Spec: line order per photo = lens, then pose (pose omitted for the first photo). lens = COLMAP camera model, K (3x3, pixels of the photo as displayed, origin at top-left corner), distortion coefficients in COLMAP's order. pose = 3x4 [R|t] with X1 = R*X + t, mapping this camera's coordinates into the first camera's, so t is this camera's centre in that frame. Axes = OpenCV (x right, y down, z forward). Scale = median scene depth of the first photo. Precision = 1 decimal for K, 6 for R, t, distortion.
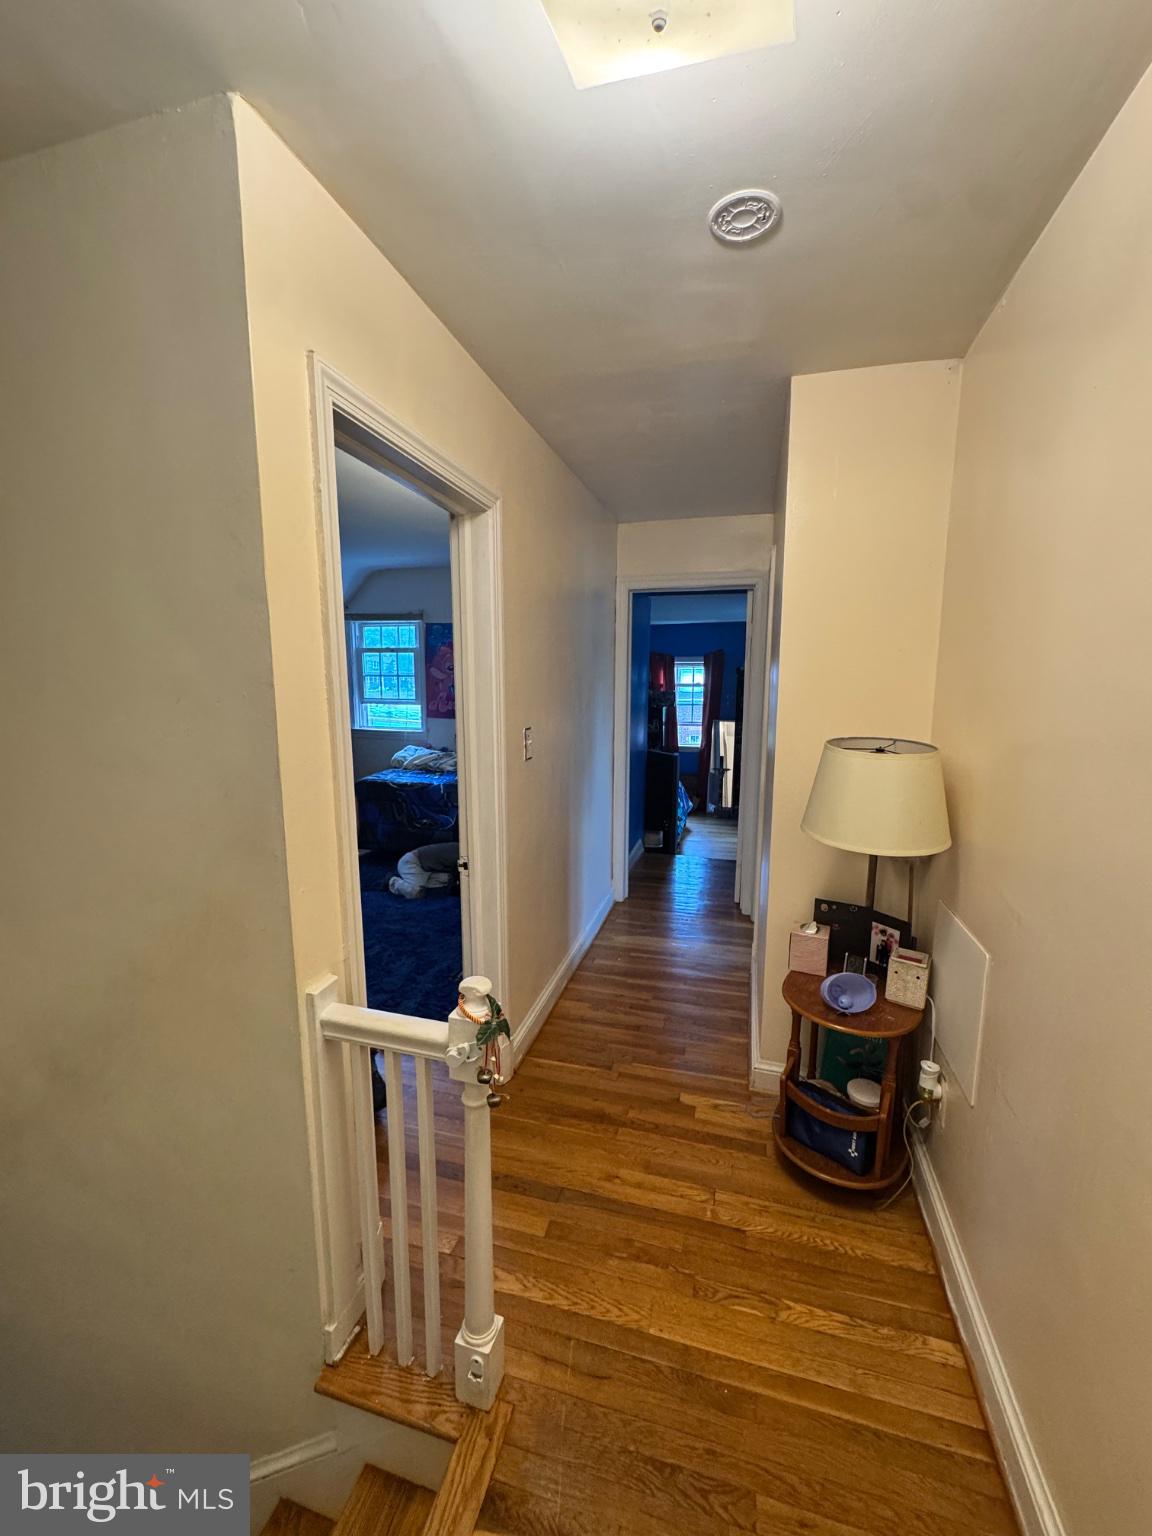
lens RADIAL K [[617.6, 0, 574.8], [0, 617.6, 767.8], [0, 0, 1]] dist [-0.005738, 0.000324]
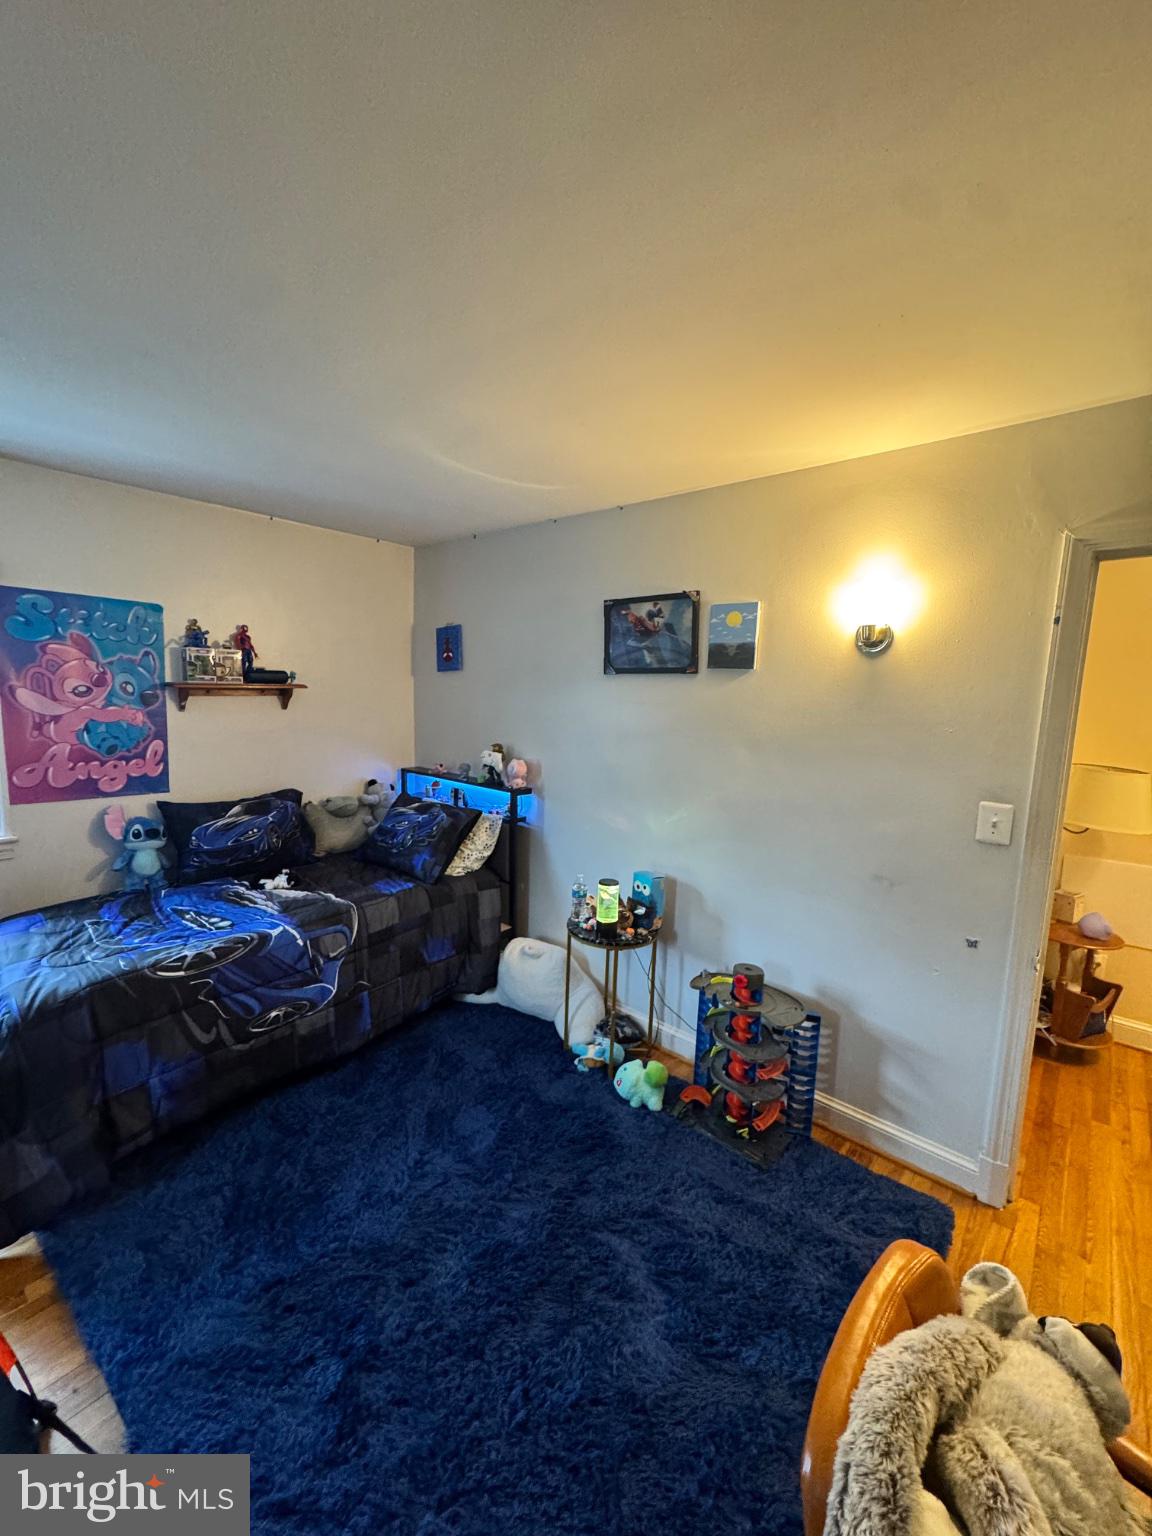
lens RADIAL K [[617.6, 0, 575.5], [0, 617.6, 767.3], [0, 0, 1]] dist [-0.005738, 0.000324]
pose [[0.421194, -0.117008, 0.899391, -1.374560], [0.113436, 0.990653, 0.075758, -0.288798], [-0.899849, 0.070115, 0.430530, 1.380214]]
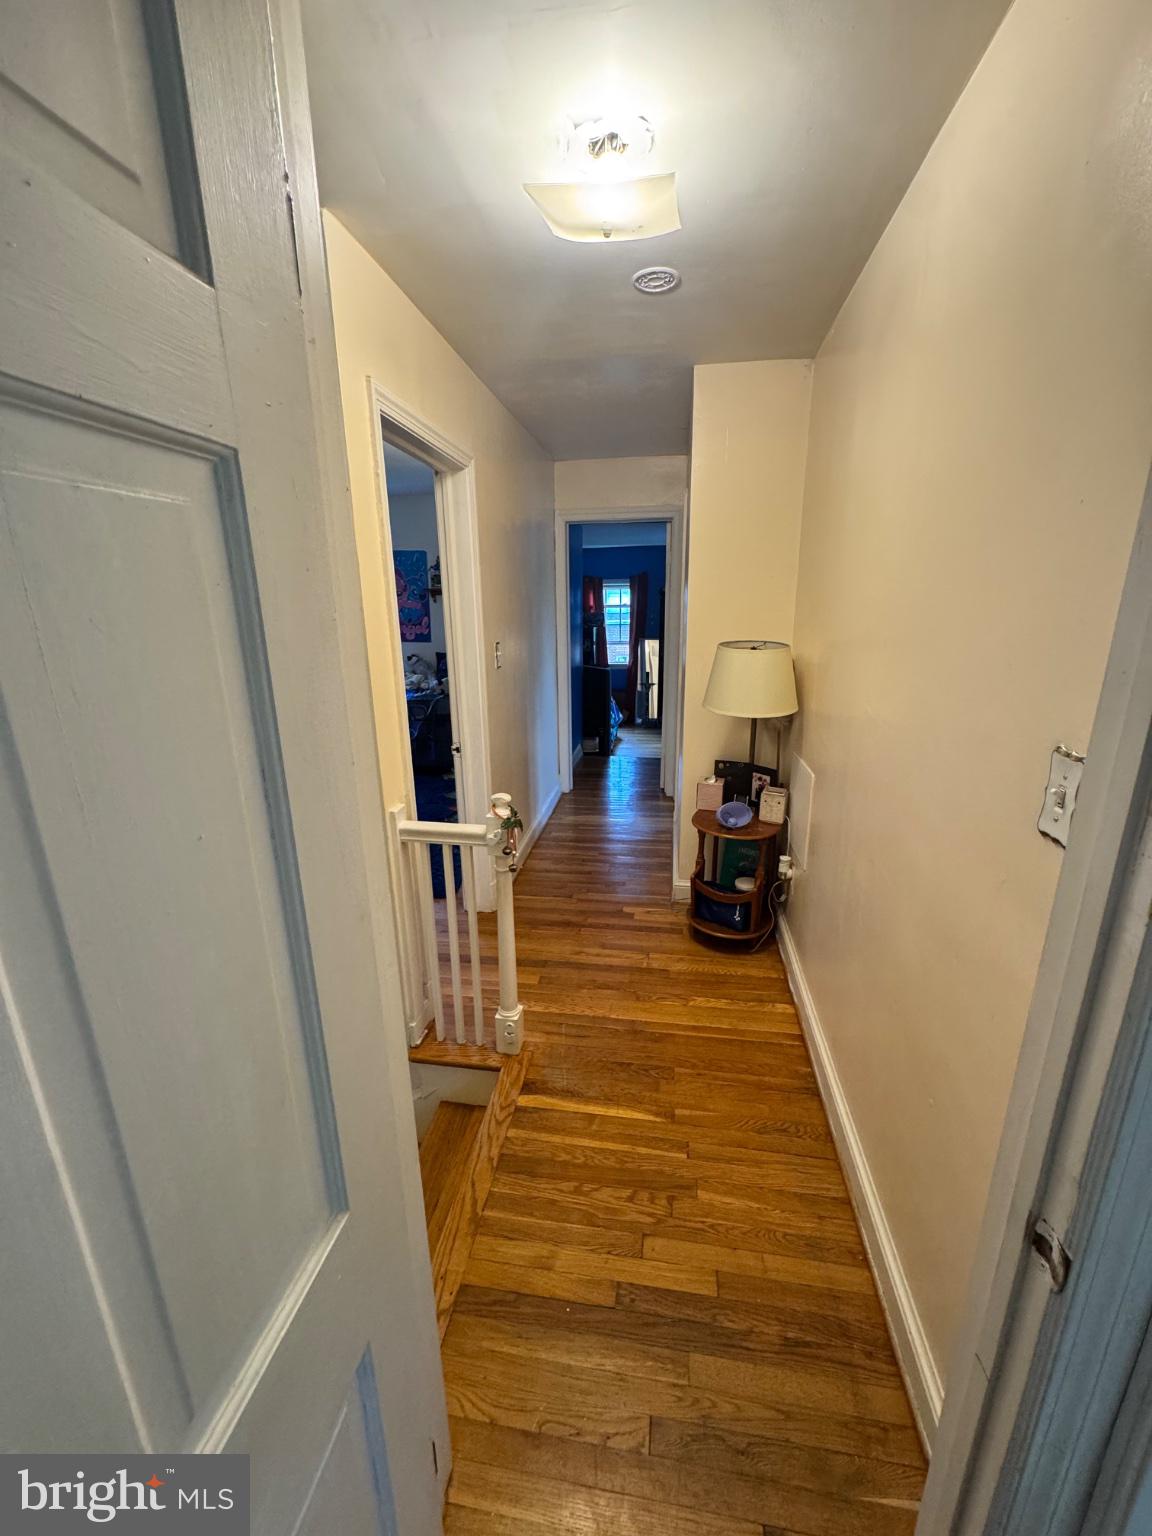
lens RADIAL K [[617.6, 0, 571.9], [0, 617.6, 771.9], [0, 0, 1]] dist [-0.005738, 0.000324]
pose [[0.993109, -0.047639, 0.107078, -0.093588], [0.033811, 0.991271, 0.127429, 0.054938], [-0.112214, -0.122930, 0.986051, -0.388819]]
